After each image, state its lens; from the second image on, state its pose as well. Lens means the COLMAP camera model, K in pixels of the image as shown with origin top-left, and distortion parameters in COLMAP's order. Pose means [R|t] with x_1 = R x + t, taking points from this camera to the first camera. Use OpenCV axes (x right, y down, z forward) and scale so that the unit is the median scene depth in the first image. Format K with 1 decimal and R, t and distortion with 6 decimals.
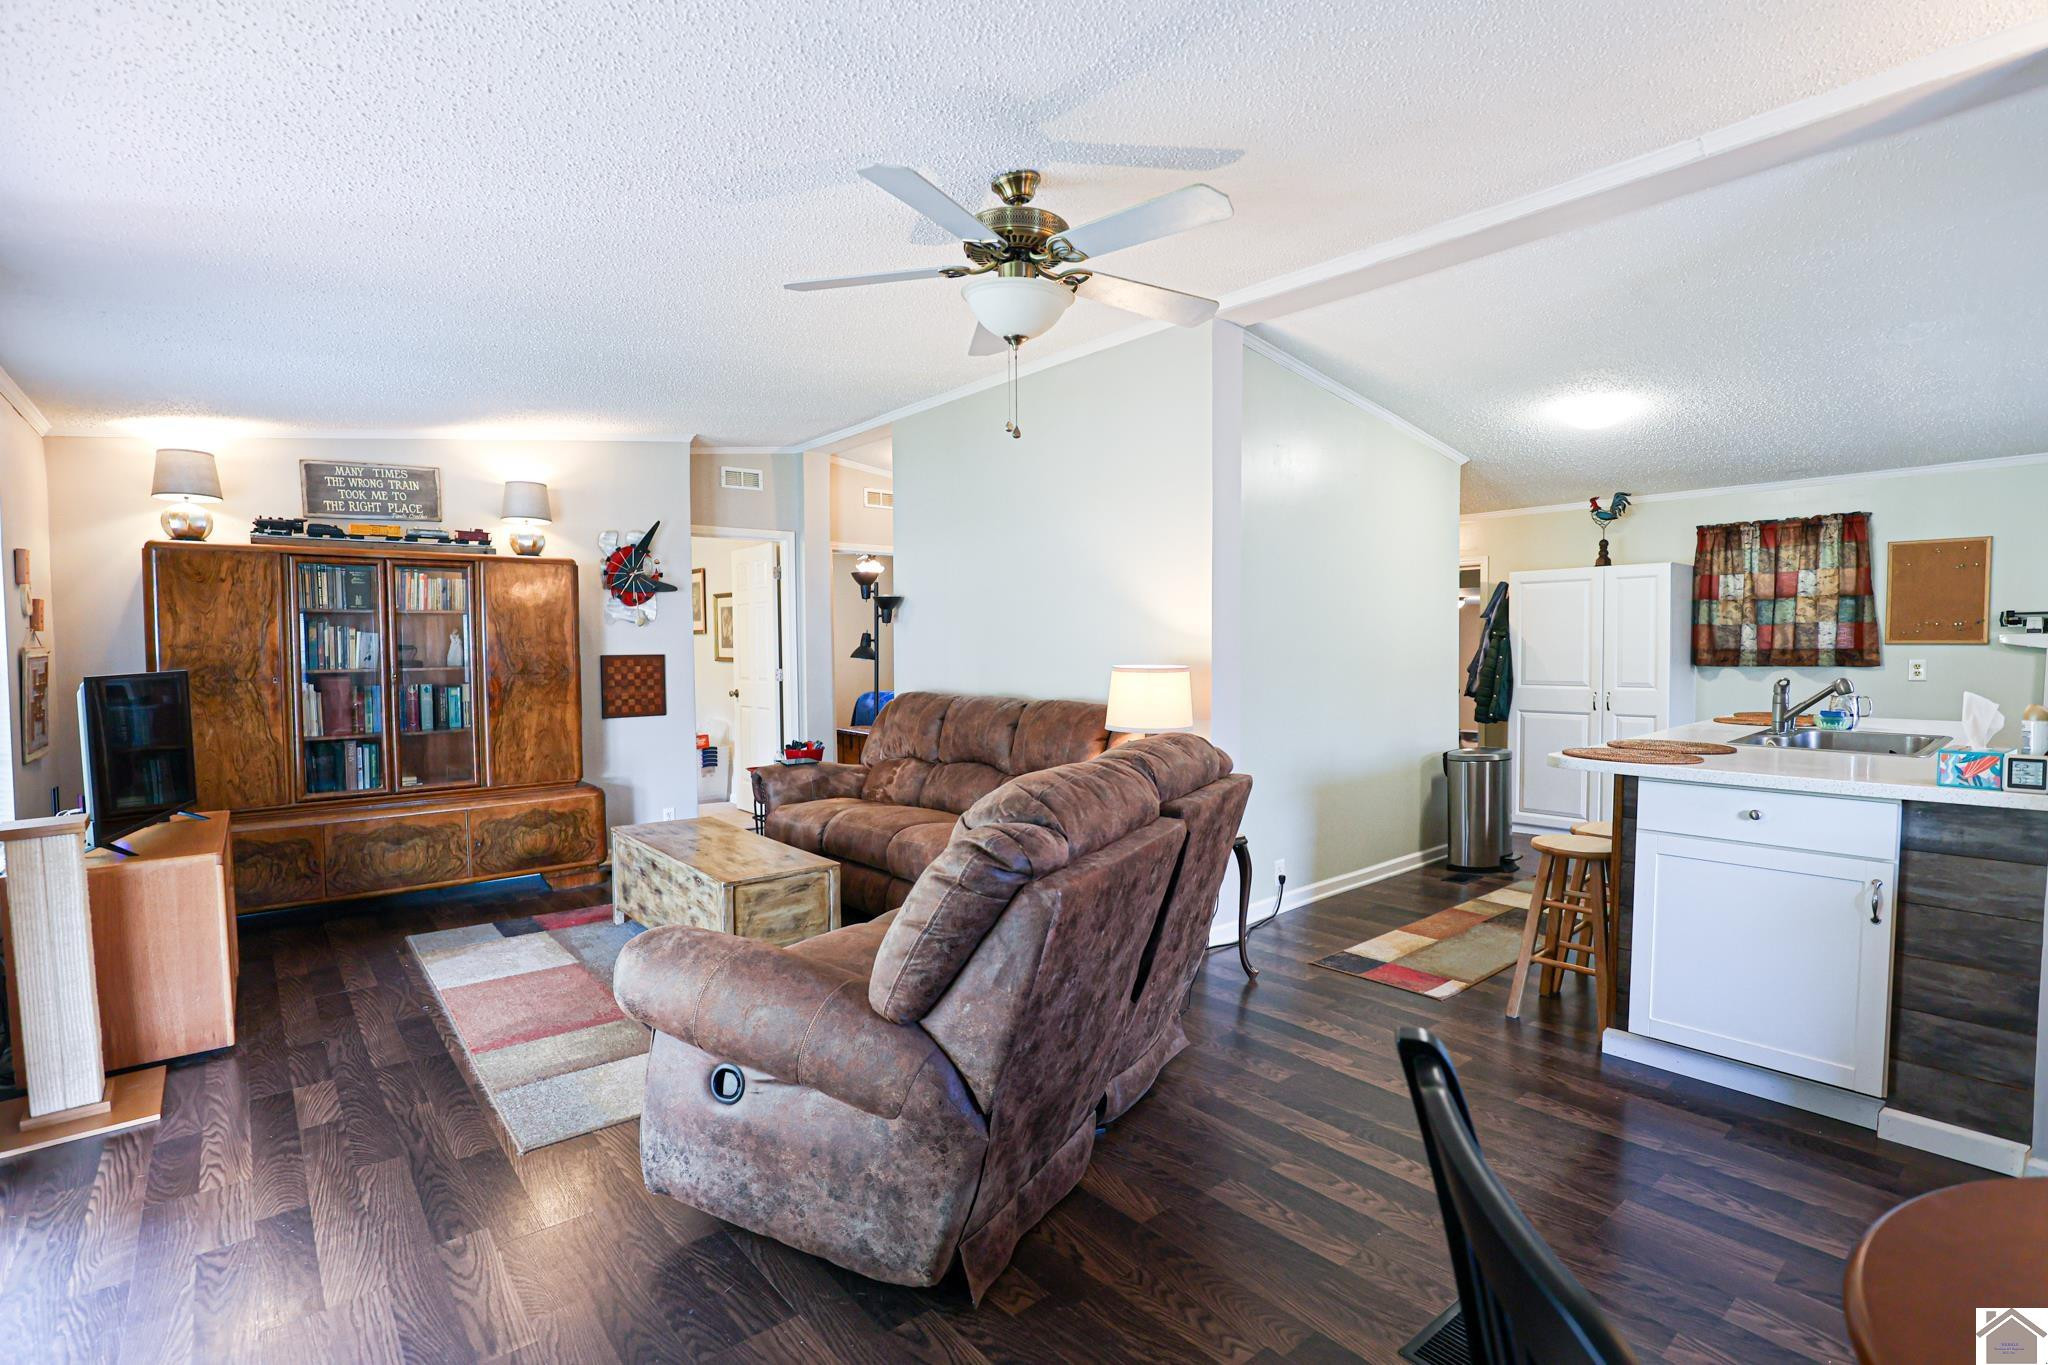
lens RADIAL K [[944.0, 0, 1024.4], [0, 944.0, 684.3], [0, 0, 1]] dist [-0.029017, 0.001442]
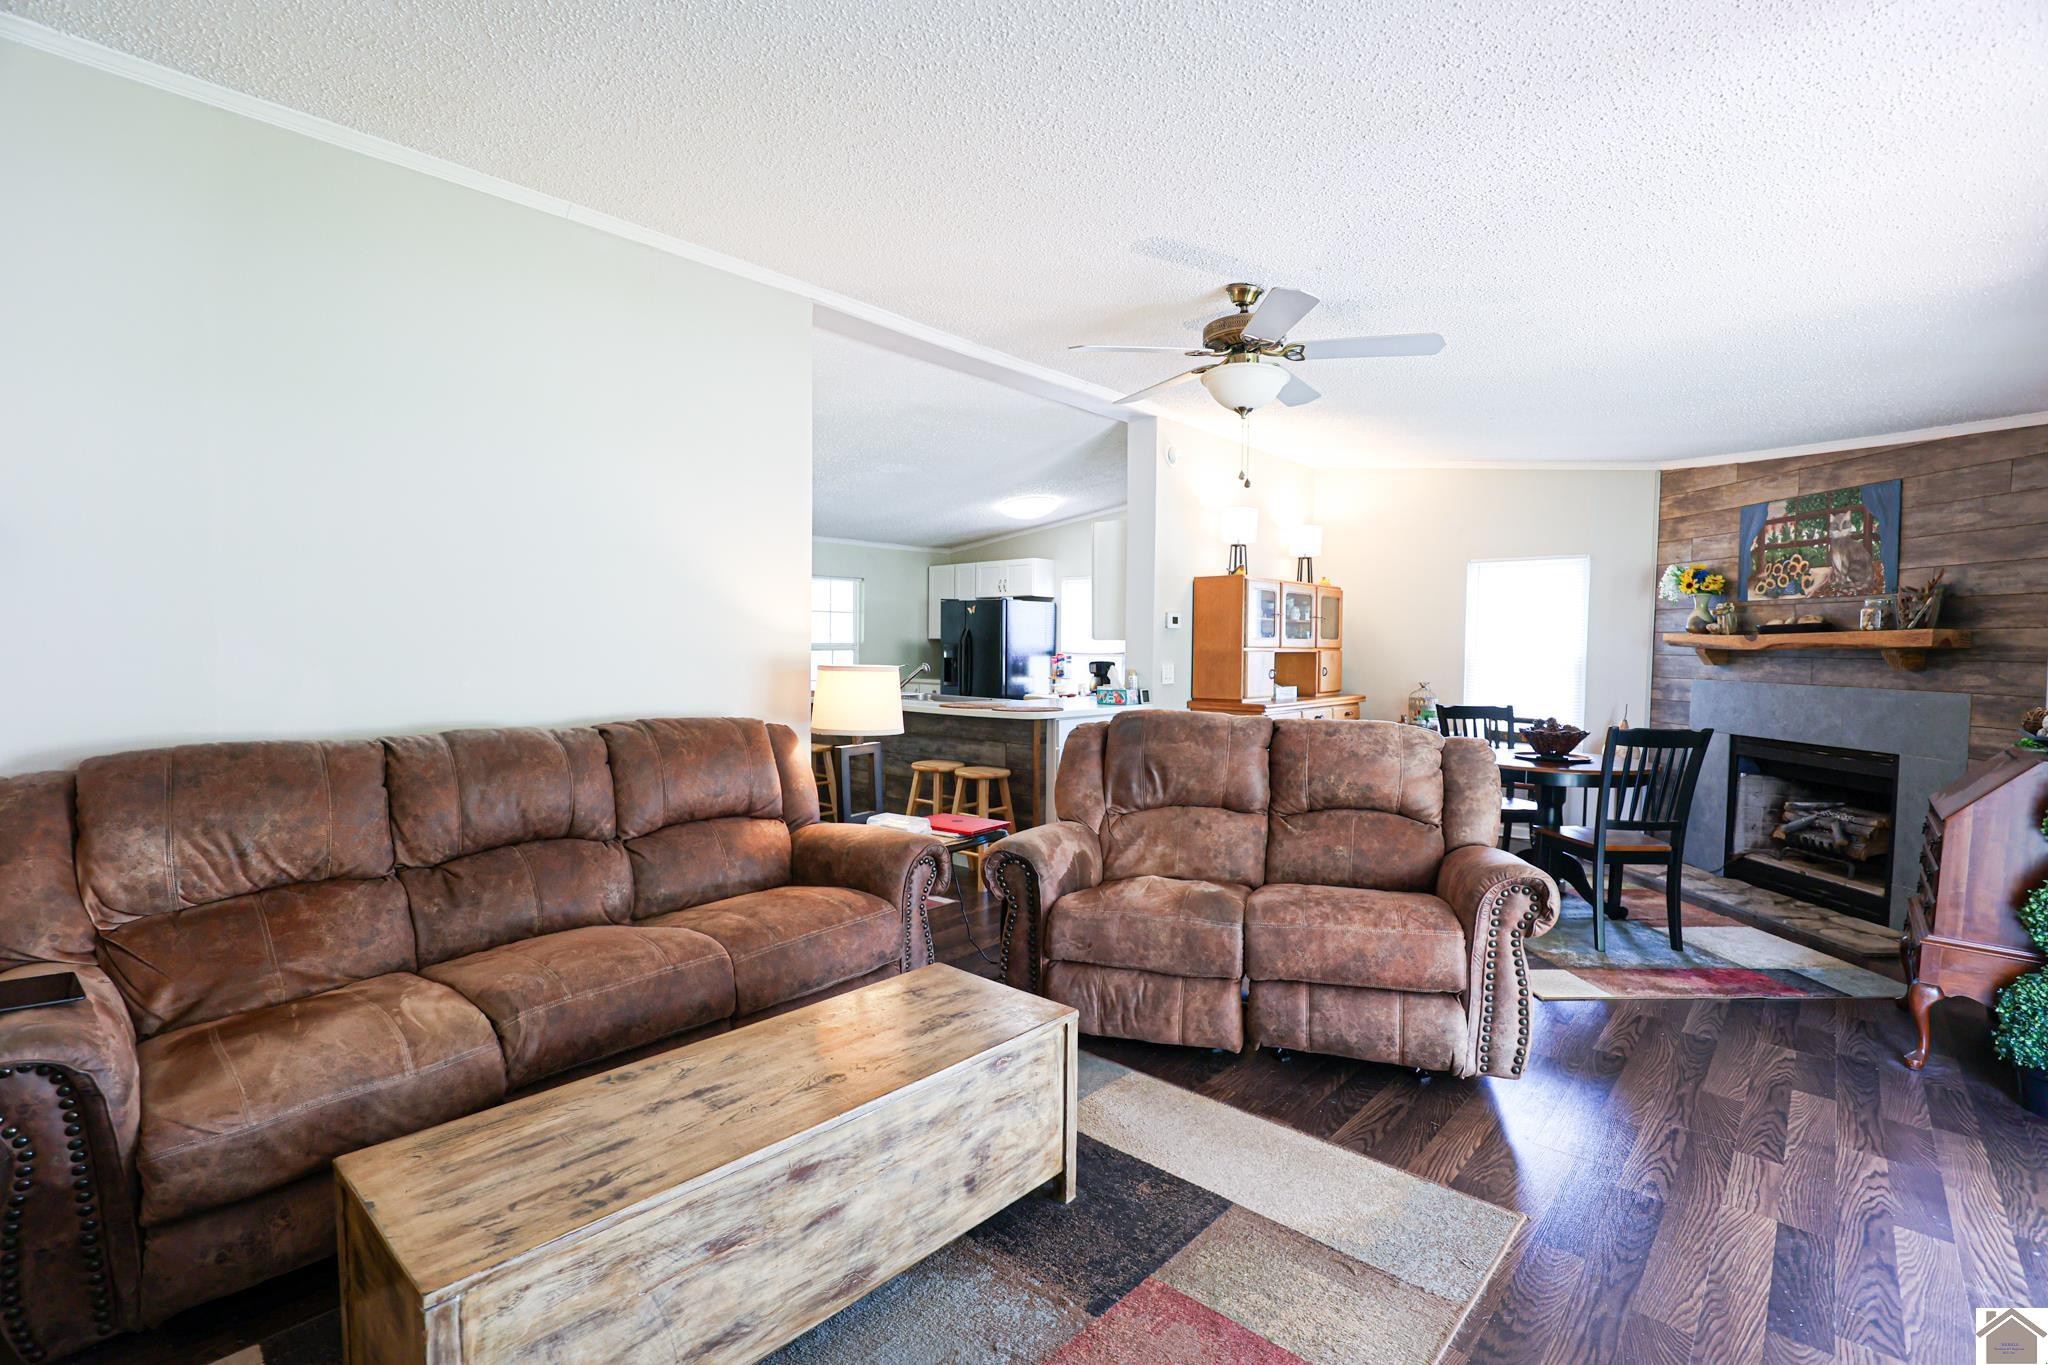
lens RADIAL K [[944.0, 0, 1023.3], [0, 944.0, 683.8], [0, 0, 1]] dist [-0.029017, 0.001442]
pose [[-0.145125, -0.036324, 0.988746, -1.472065], [0.039136, 0.998333, 0.042421, -0.066821], [-0.988639, 0.044852, -0.143461, 1.752264]]
